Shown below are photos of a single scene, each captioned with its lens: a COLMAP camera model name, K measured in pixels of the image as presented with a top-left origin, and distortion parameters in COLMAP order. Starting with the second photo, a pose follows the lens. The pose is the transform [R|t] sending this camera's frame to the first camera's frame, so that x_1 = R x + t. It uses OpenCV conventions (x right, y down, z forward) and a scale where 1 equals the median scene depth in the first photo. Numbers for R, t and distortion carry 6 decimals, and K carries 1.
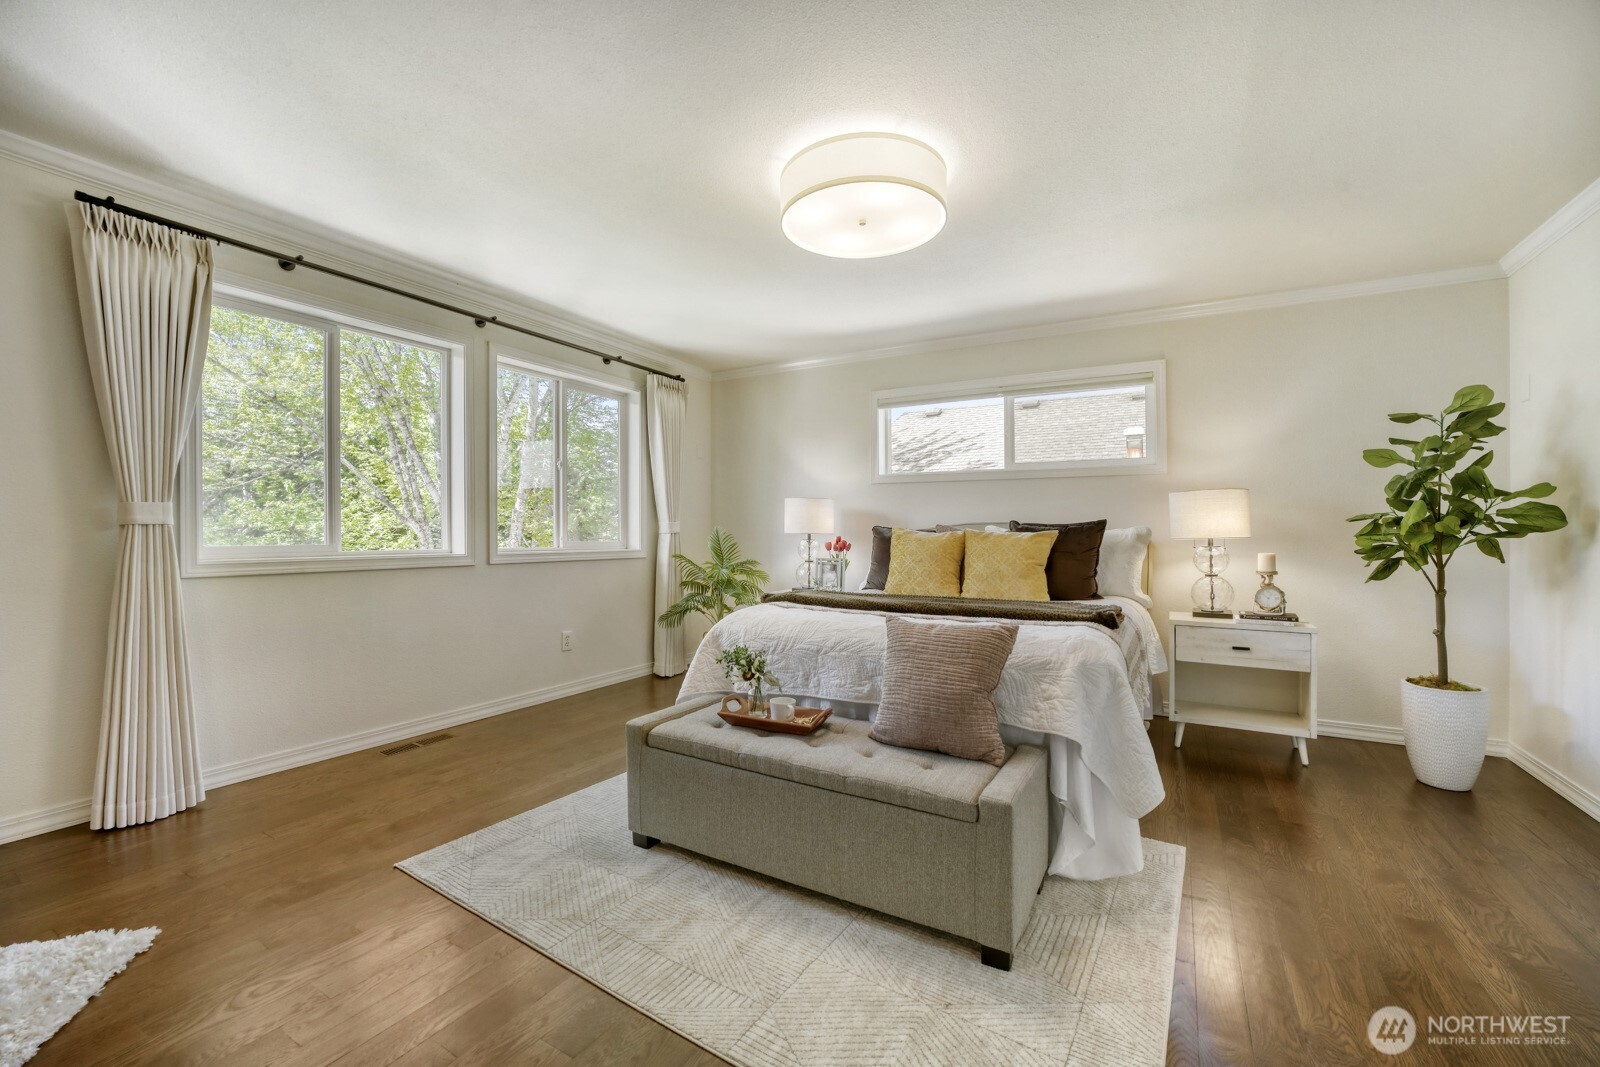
lens RADIAL K [[651.5, 0, 799.1], [0, 651.5, 532.7], [0, 0, 1]] dist [-0.022433, -0.000080]
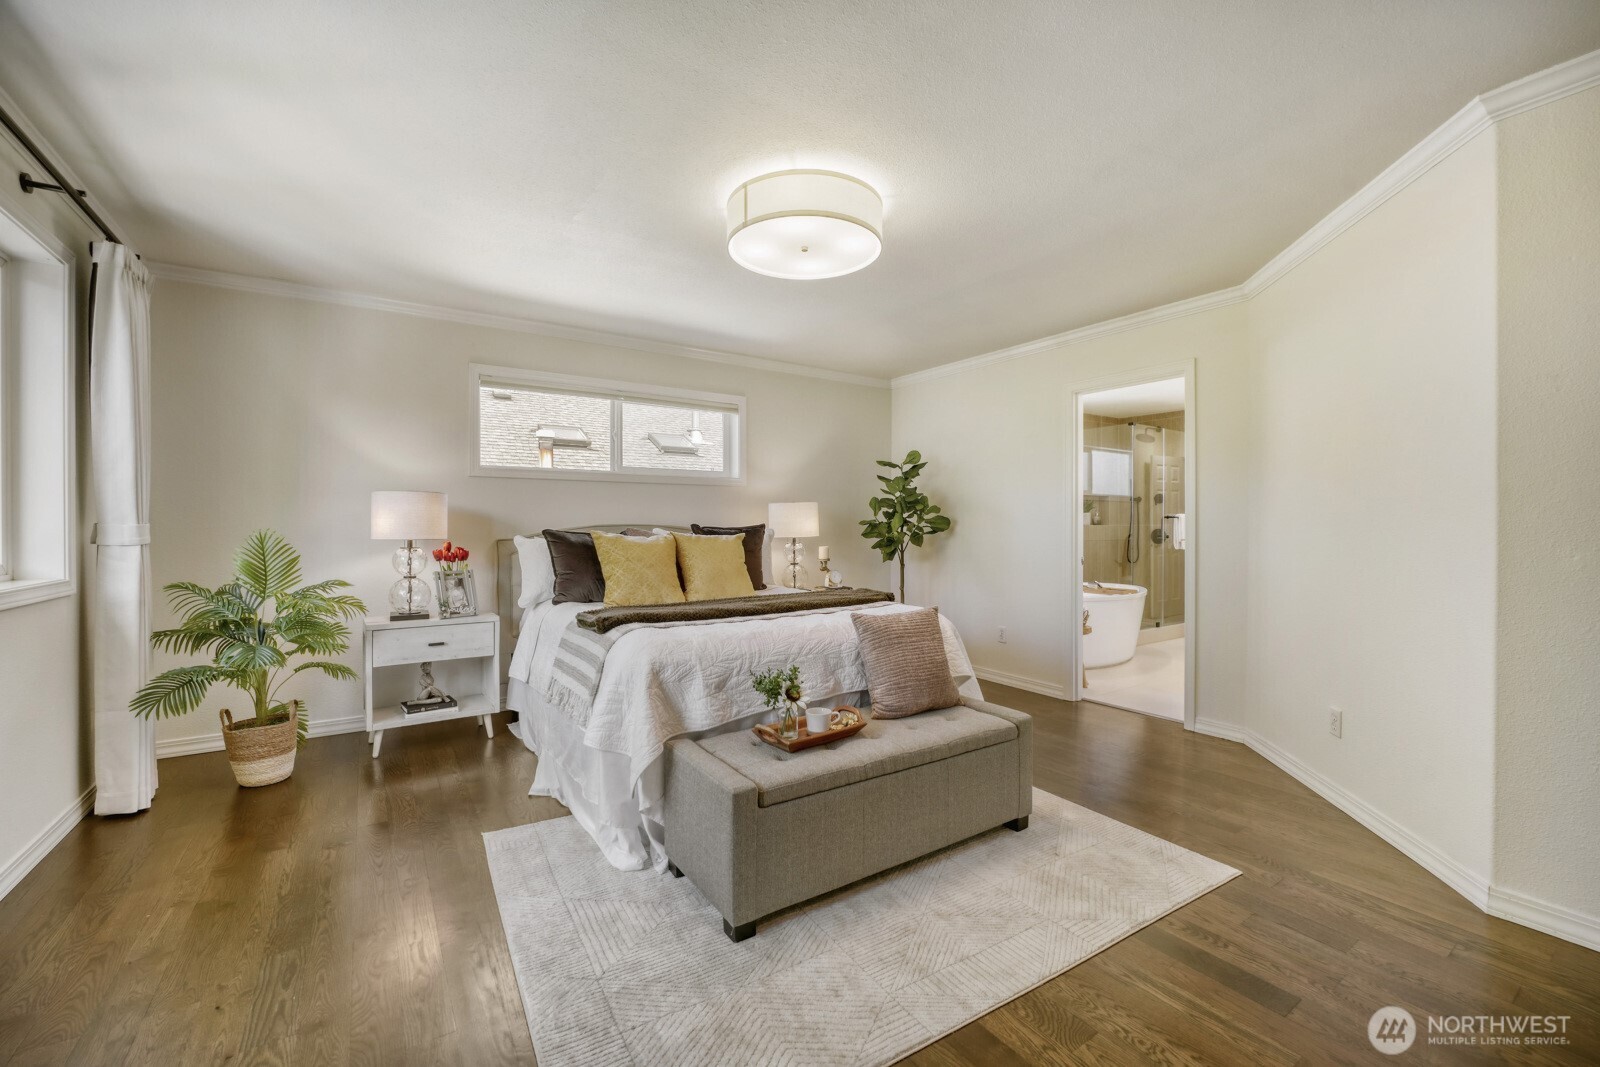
lens RADIAL K [[651.5, 0, 794.7], [0, 651.5, 539.8], [0, 0, 1]] dist [-0.022433, -0.000080]
pose [[0.436763, -0.016702, 0.899421, -0.564865], [0.011439, 0.999850, 0.013012, -0.004090], [-0.899504, 0.004606, 0.436889, 0.375036]]
